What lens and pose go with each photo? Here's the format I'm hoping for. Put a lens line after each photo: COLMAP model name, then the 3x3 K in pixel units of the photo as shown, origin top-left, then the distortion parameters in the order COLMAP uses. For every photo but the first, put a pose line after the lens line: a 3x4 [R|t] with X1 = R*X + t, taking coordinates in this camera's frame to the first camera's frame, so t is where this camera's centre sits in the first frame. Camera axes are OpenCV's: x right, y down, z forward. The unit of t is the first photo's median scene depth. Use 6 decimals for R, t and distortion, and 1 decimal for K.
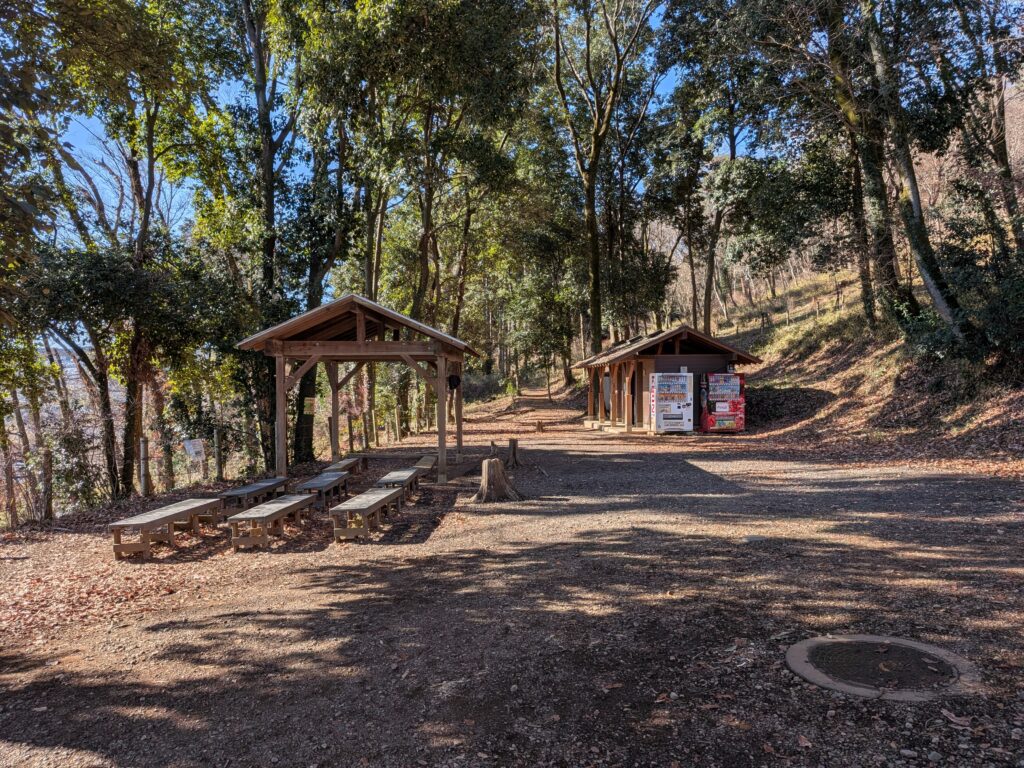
lens RADIAL K [[792.8, 0, 512.4], [0, 792.8, 381.9], [0, 0, 1]] dist [0.056343, -0.044563]
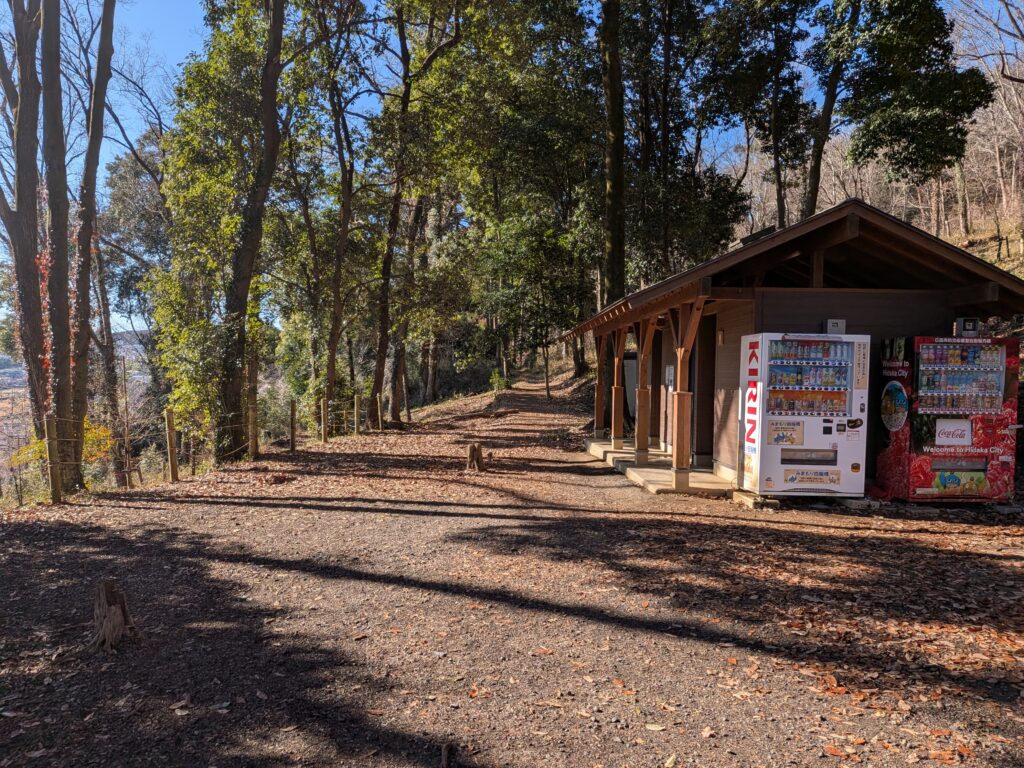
lens RADIAL K [[792.8, 0, 511.1], [0, 792.8, 387.1], [0, 0, 1]] dist [0.056343, -0.044563]
pose [[0.998877, 0.024781, -0.040372, 0.068059], [-0.024220, 0.999604, 0.014325, 0.009028], [0.040711, -0.013331, 0.999082, 0.525969]]
